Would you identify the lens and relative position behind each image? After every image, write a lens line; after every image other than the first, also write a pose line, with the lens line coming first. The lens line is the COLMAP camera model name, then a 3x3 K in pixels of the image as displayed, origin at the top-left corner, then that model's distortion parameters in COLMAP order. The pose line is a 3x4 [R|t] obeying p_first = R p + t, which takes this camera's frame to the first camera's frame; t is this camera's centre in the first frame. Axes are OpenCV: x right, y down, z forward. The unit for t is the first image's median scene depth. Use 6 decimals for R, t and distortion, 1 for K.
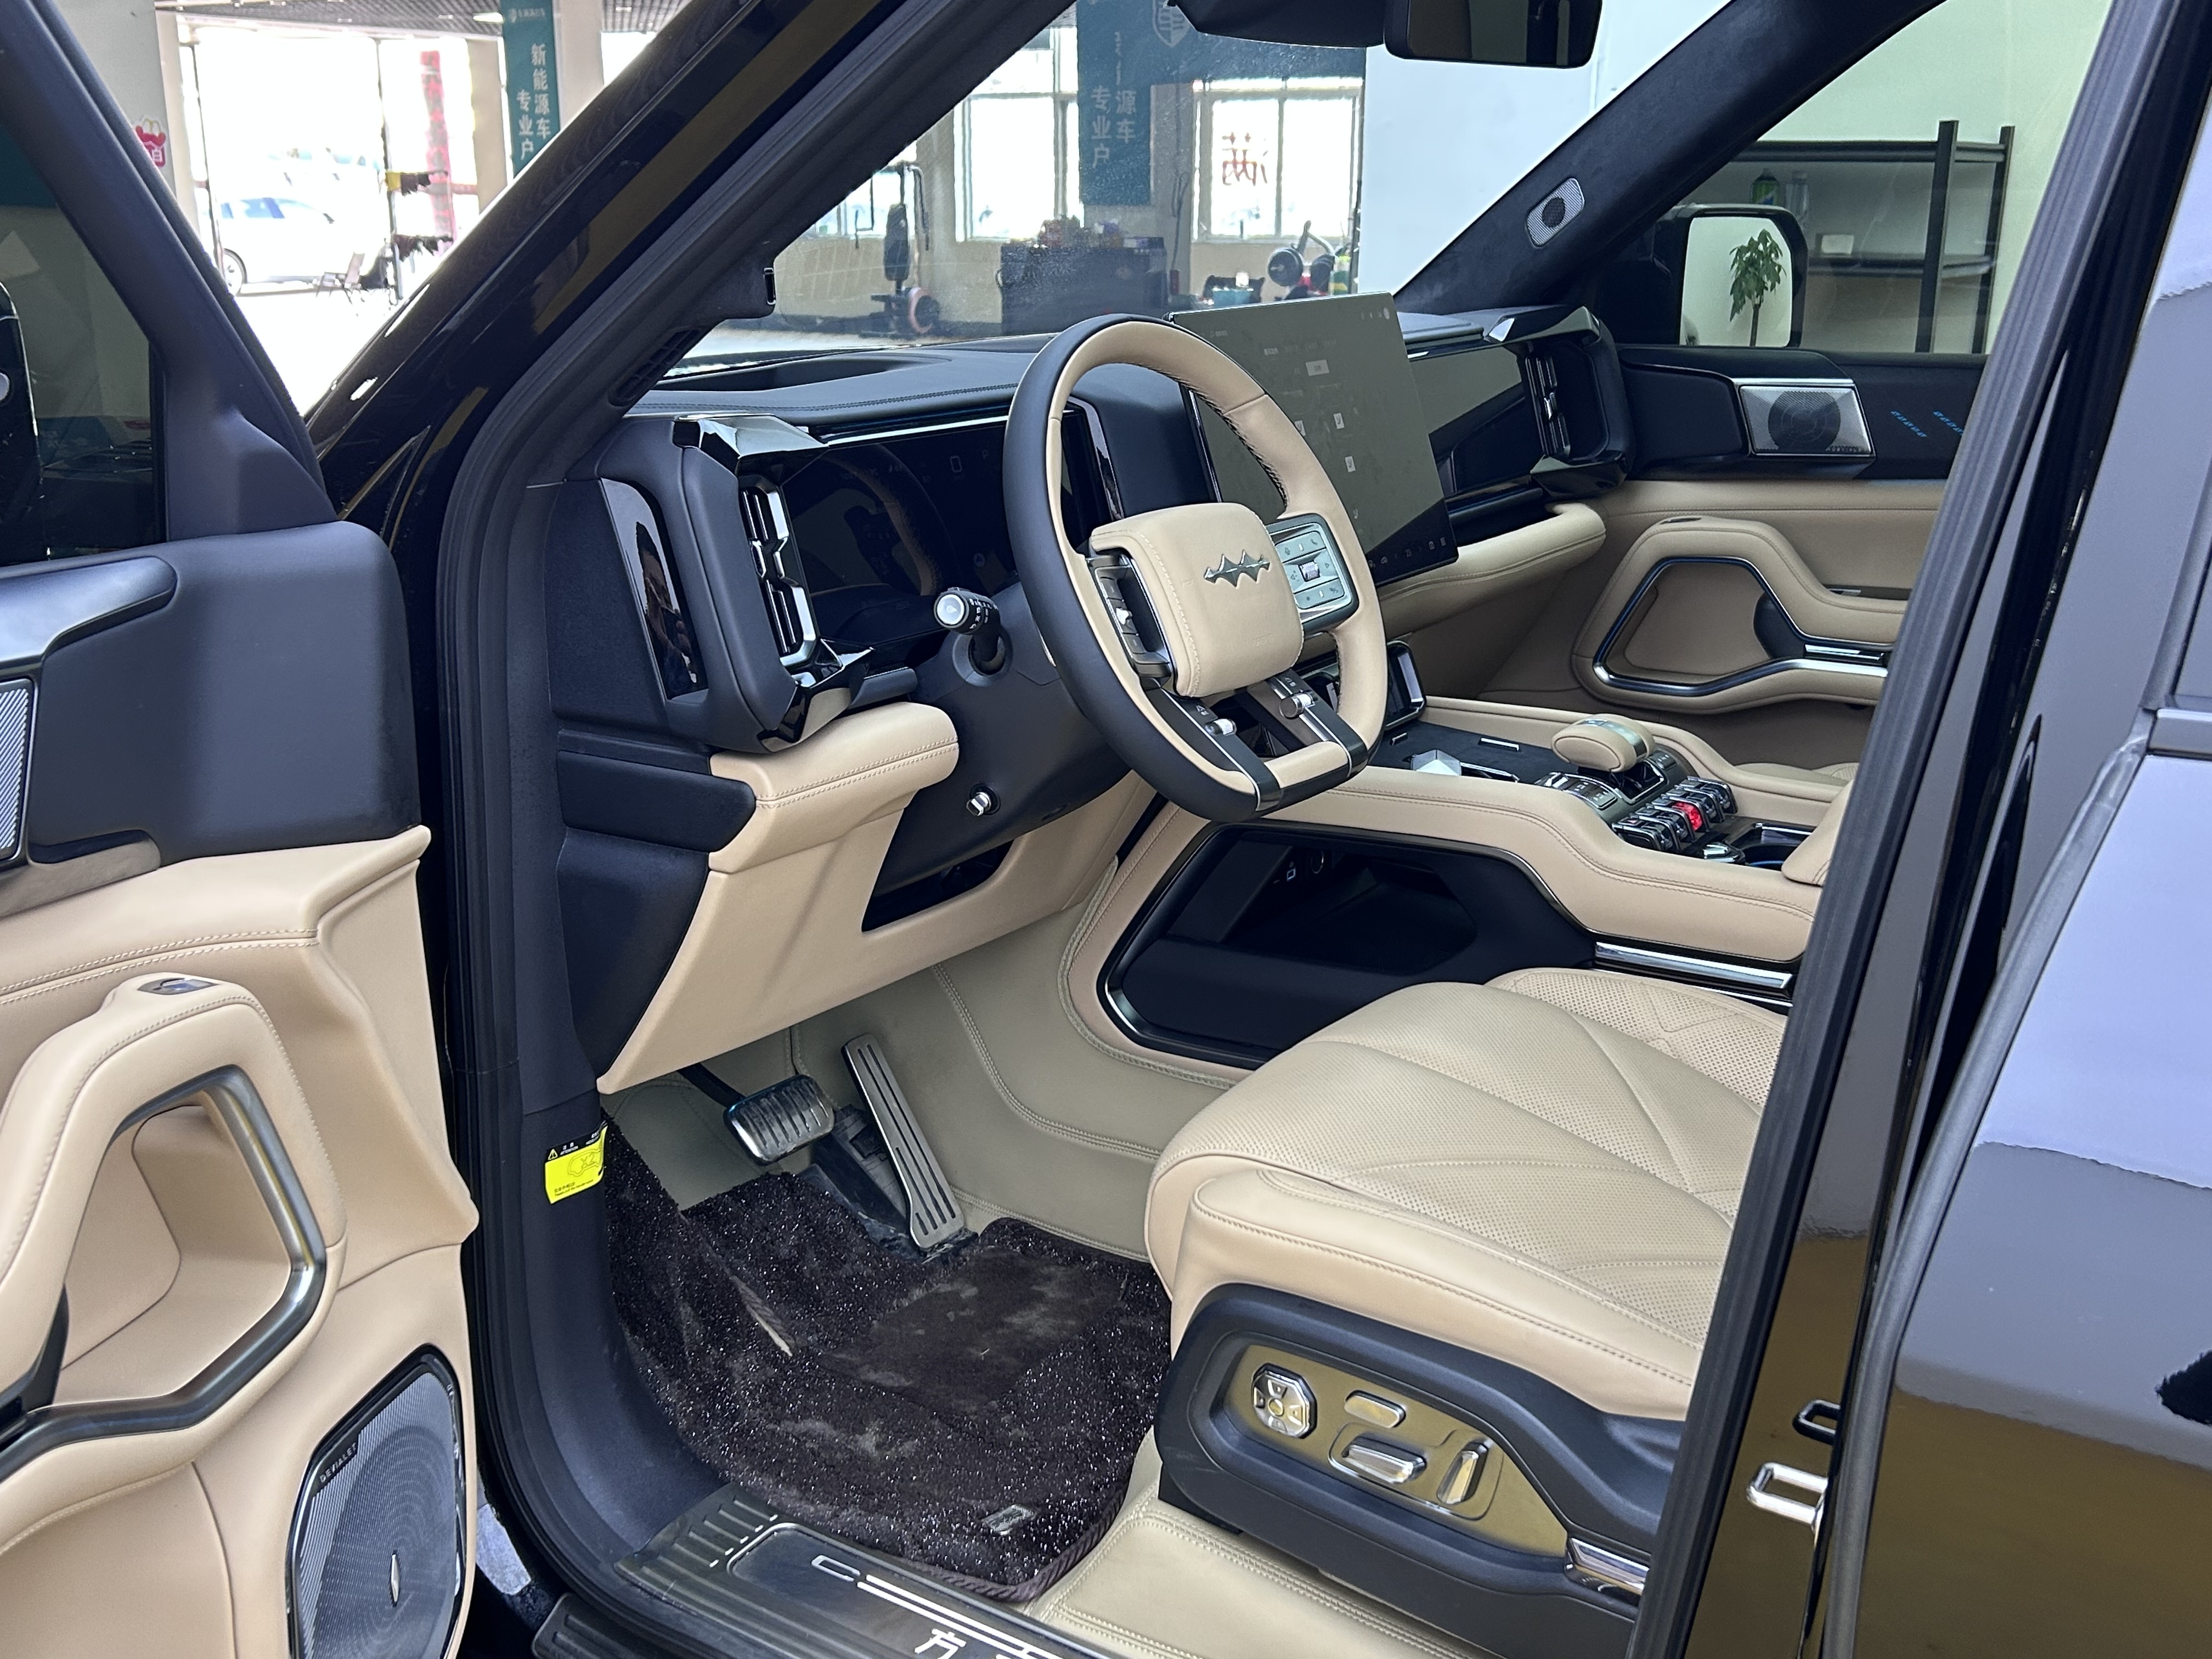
lens RADIAL K [[2191.1, 0, 1106.0], [0, 2191.1, 829.5], [0, 0, 1]] dist [0.071805, -0.233029]
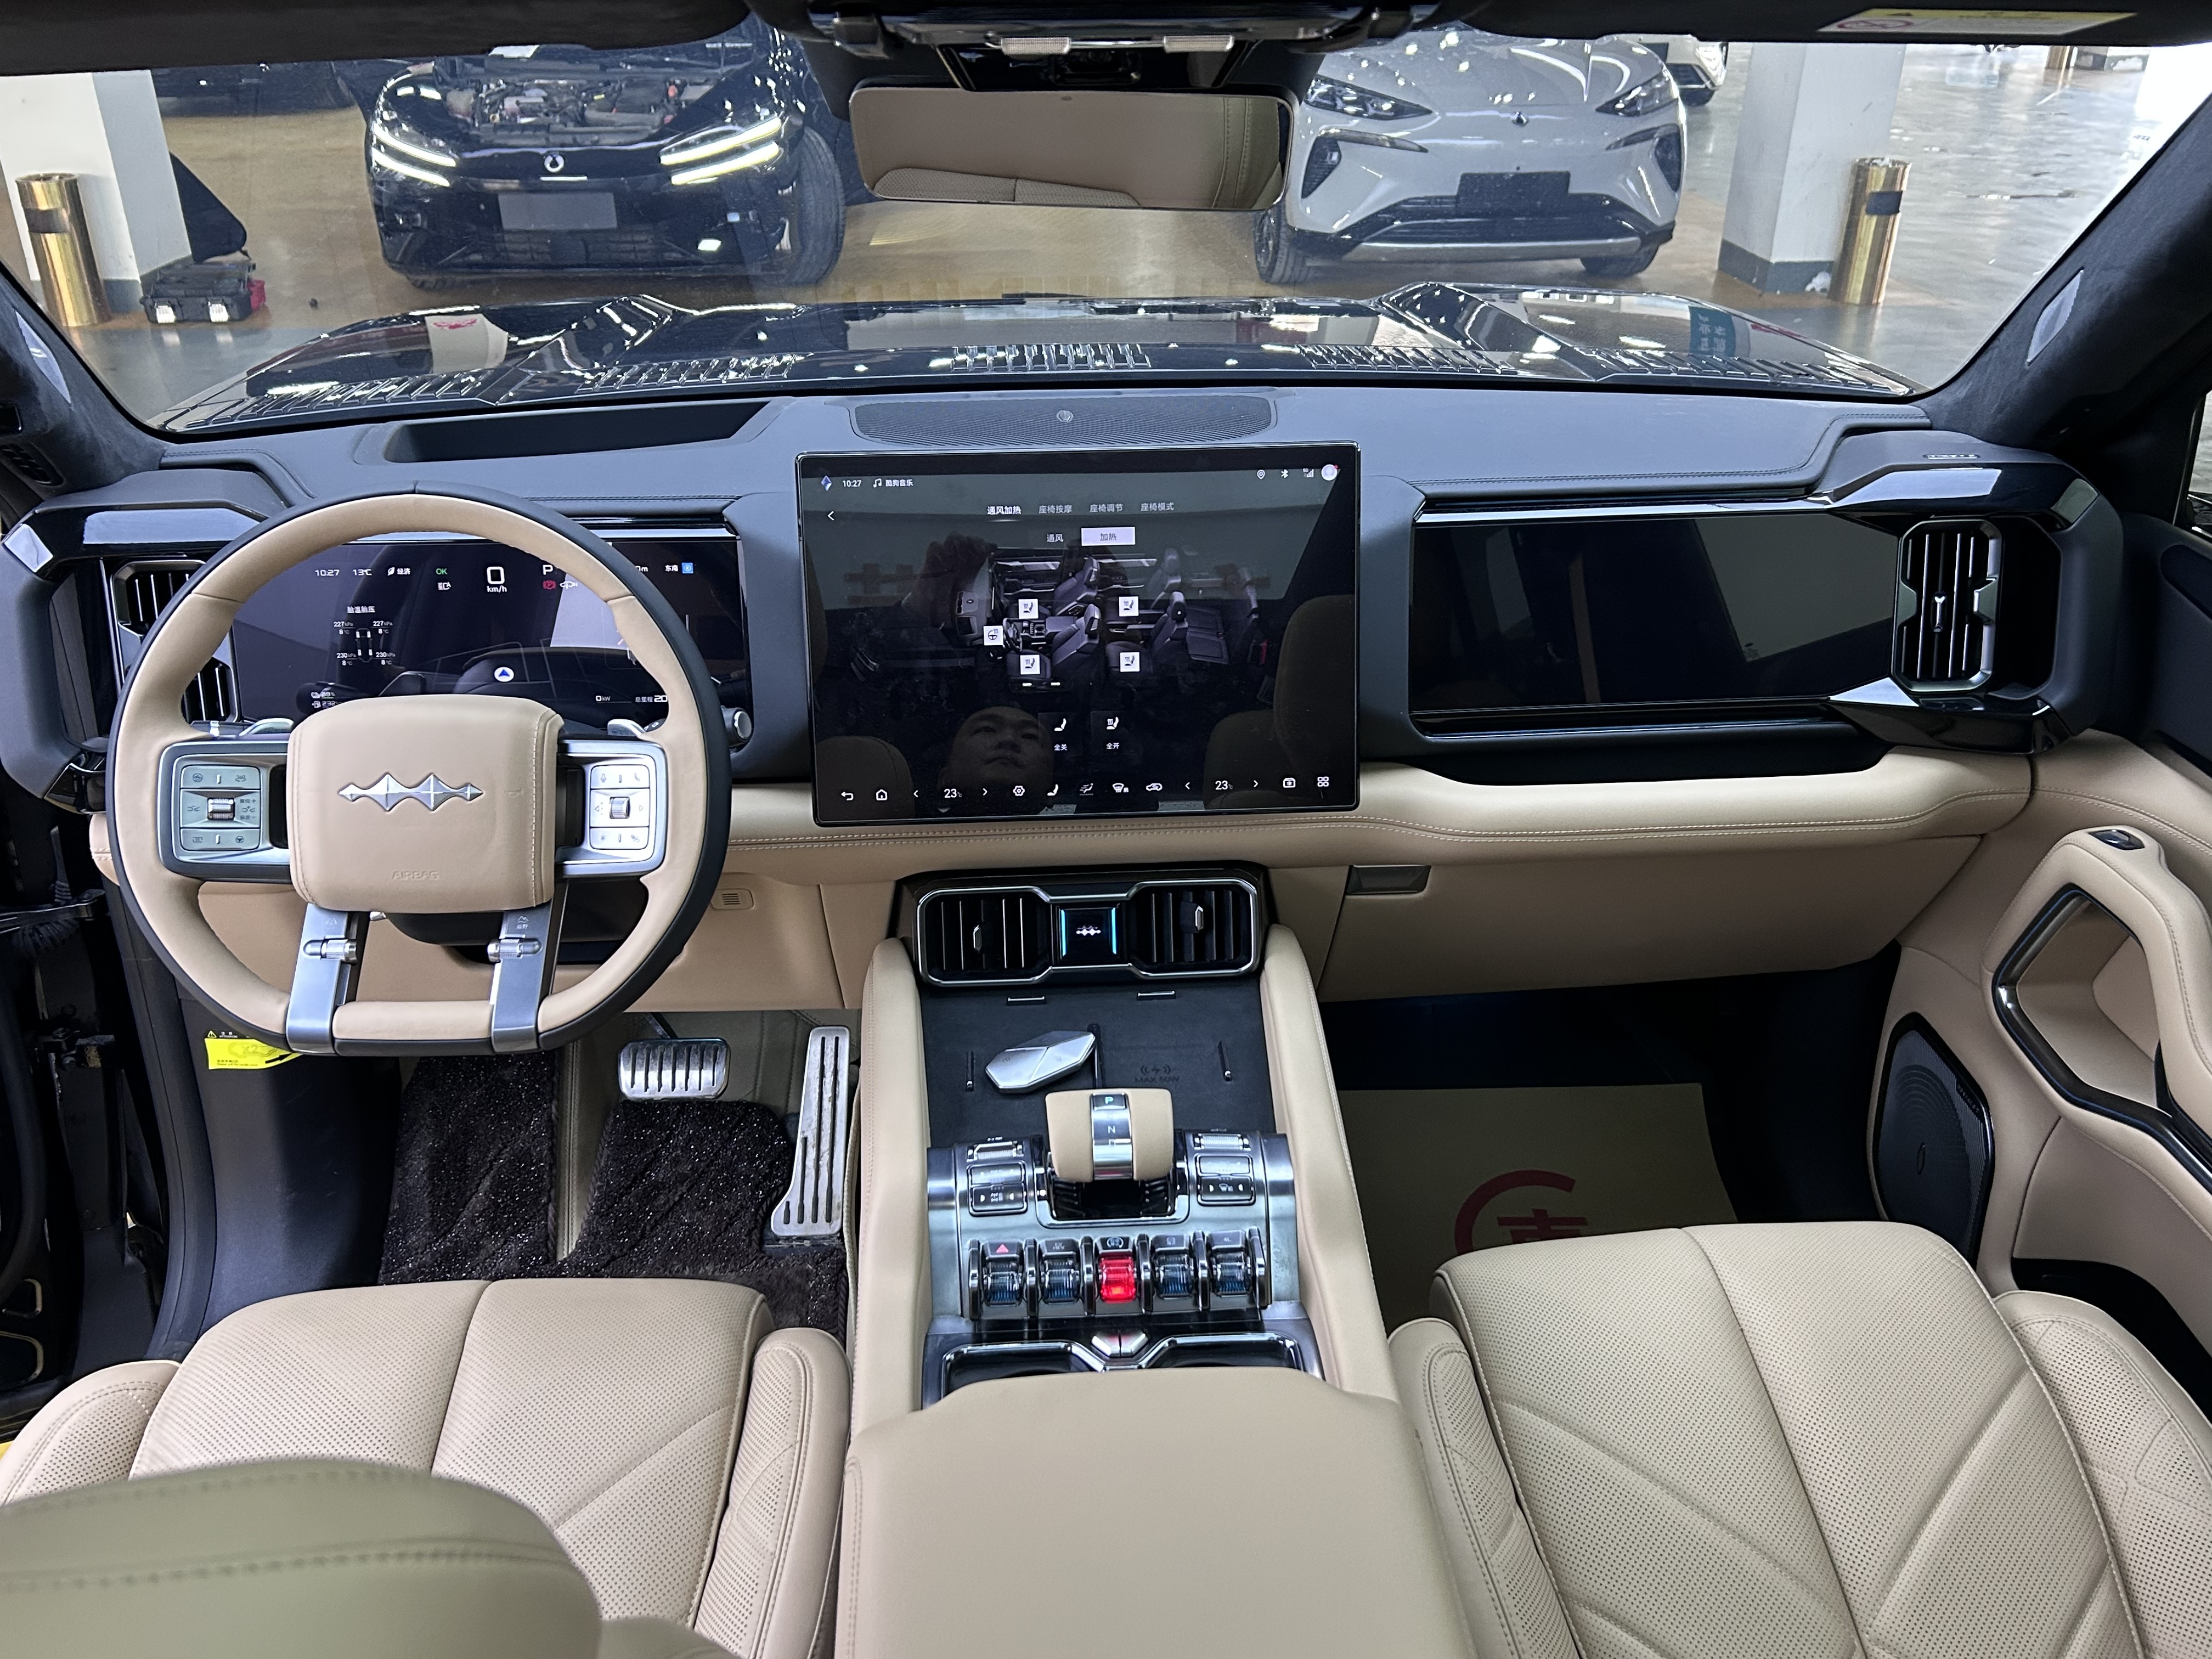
lens RADIAL K [[1817.7, 0, 1106.0], [0, 1817.7, 829.5], [0, 0, 1]] dist [0.046390, -0.045183]
pose [[0.613569, 0.363248, -0.701131, 0.479735], [-0.226969, 0.931570, 0.284013, -0.239399], [0.756319, -0.015126, 0.654028, 0.453301]]
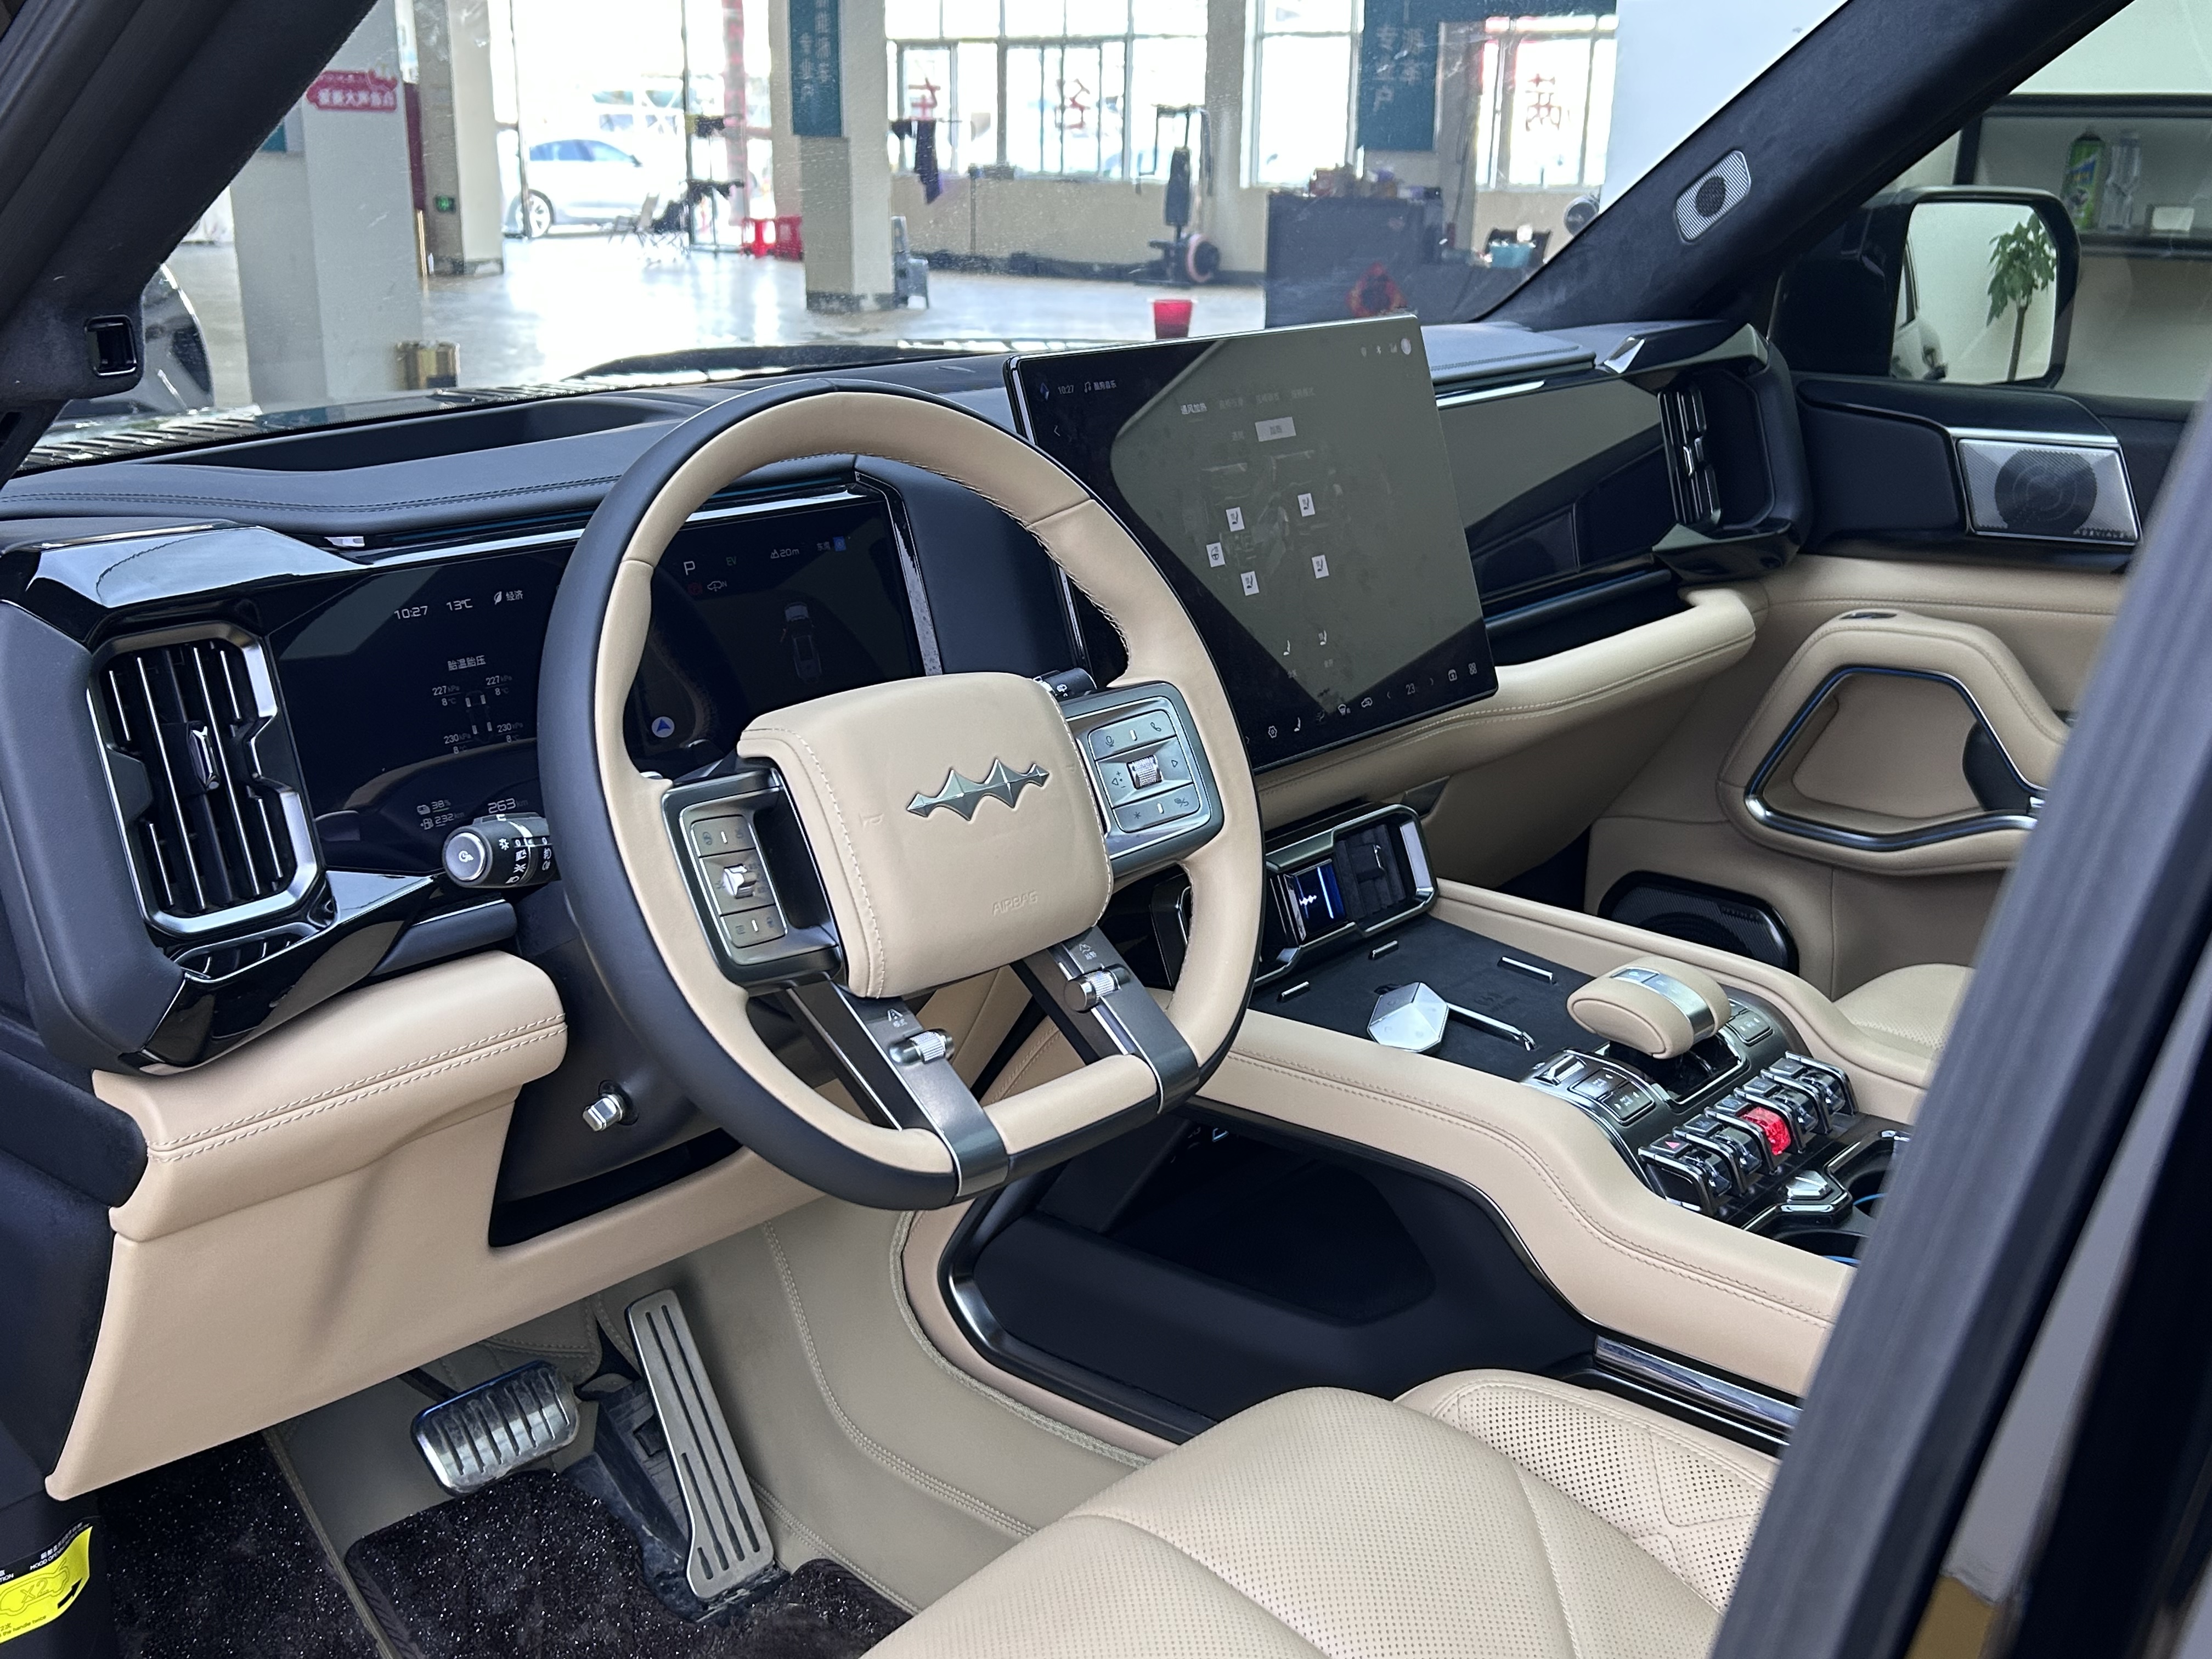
lens RADIAL K [[2217.0, 0, 1087.3], [0, 2217.0, 817.1], [0, 0, 1]] dist [0.068702, -0.170446]
pose [[0.989603, 0.051879, -0.134145, 0.110864], [-0.049729, 0.998576, 0.019335, -0.078151], [0.134957, -0.012463, 0.990773, 0.232169]]
